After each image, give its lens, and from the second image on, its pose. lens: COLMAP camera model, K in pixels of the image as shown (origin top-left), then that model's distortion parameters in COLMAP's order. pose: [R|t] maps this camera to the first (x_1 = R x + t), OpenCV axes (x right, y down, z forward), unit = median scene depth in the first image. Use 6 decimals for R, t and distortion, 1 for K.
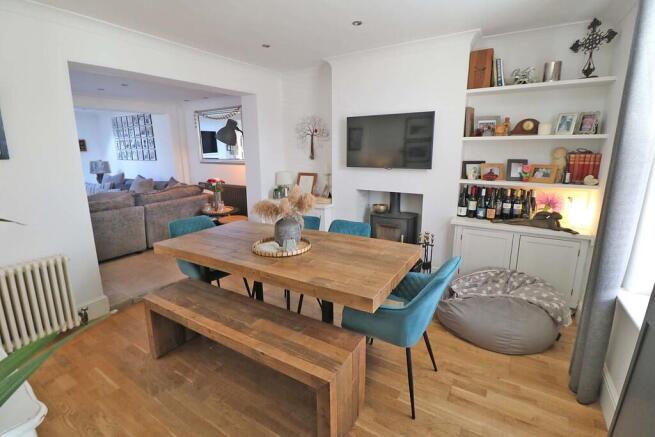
lens RADIAL K [[299.0, 0, 323.6], [0, 299.0, 209.9], [0, 0, 1]] dist [-0.021052, -0.000555]
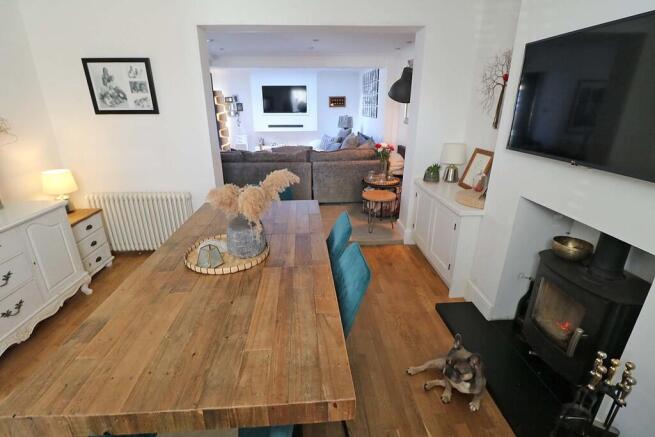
lens RADIAL K [[300.7, 0, 328.0], [0, 300.7, 214.2], [0, 0, 1]] dist [-0.038665, -0.000854]
pose [[0.596185, 0.278272, -0.753079, 0.264197], [-0.167075, 0.960477, 0.222641, -0.083660], [0.785270, -0.006914, 0.619115, 0.391039]]
